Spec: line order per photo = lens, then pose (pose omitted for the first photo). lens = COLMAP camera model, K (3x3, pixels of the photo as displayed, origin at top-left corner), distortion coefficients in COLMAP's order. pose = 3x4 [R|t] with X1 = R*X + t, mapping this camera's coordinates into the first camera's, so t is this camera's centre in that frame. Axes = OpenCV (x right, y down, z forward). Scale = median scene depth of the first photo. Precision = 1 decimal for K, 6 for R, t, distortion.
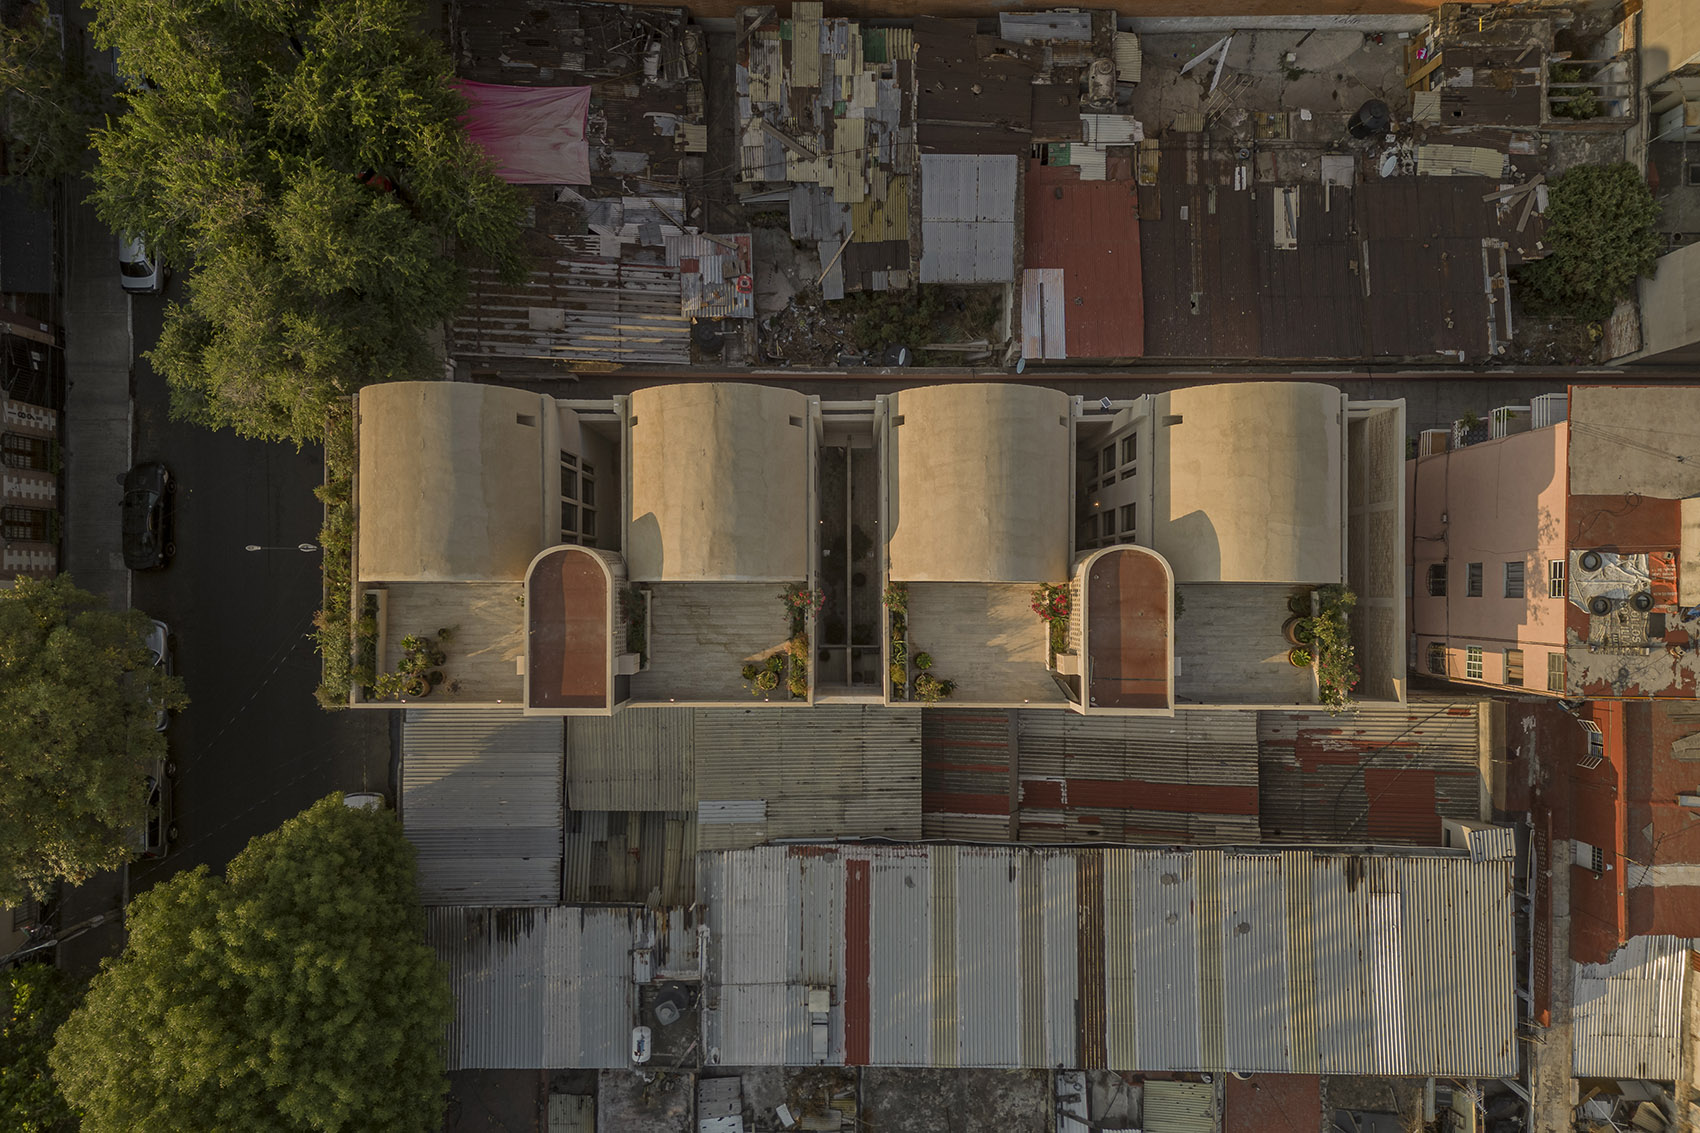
lens RADIAL K [[1358.3, 0, 850.0], [0, 1358.3, 566.5], [0, 0, 1]] dist [0.061367, -0.008968]
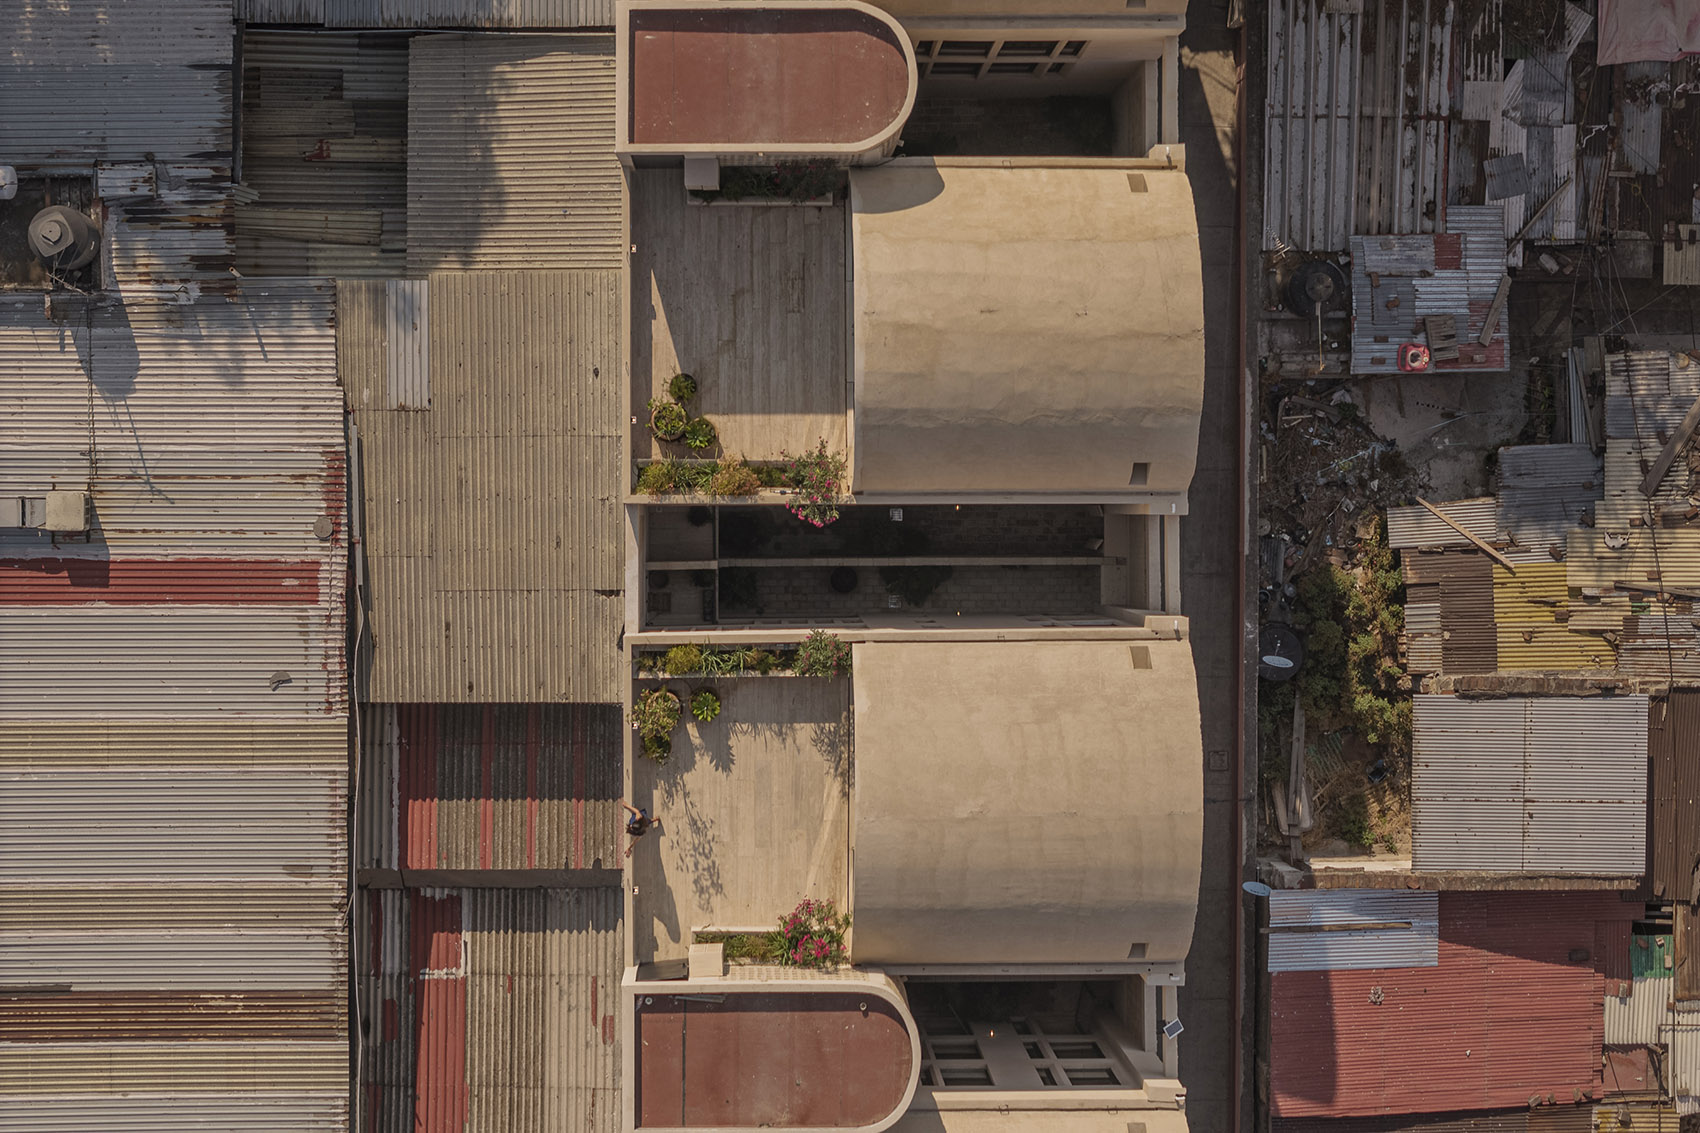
lens RADIAL K [[3468.5, 0, 850.0], [0, 3468.5, 566.5], [0, 0, 1]] dist [-0.427385, 2.652302]
pose [[0.003322, 0.999919, 0.012306, -0.016219], [-0.999989, 0.003361, -0.003218, 0.013407], [-0.003260, -0.012295, 0.999919, -0.343524]]
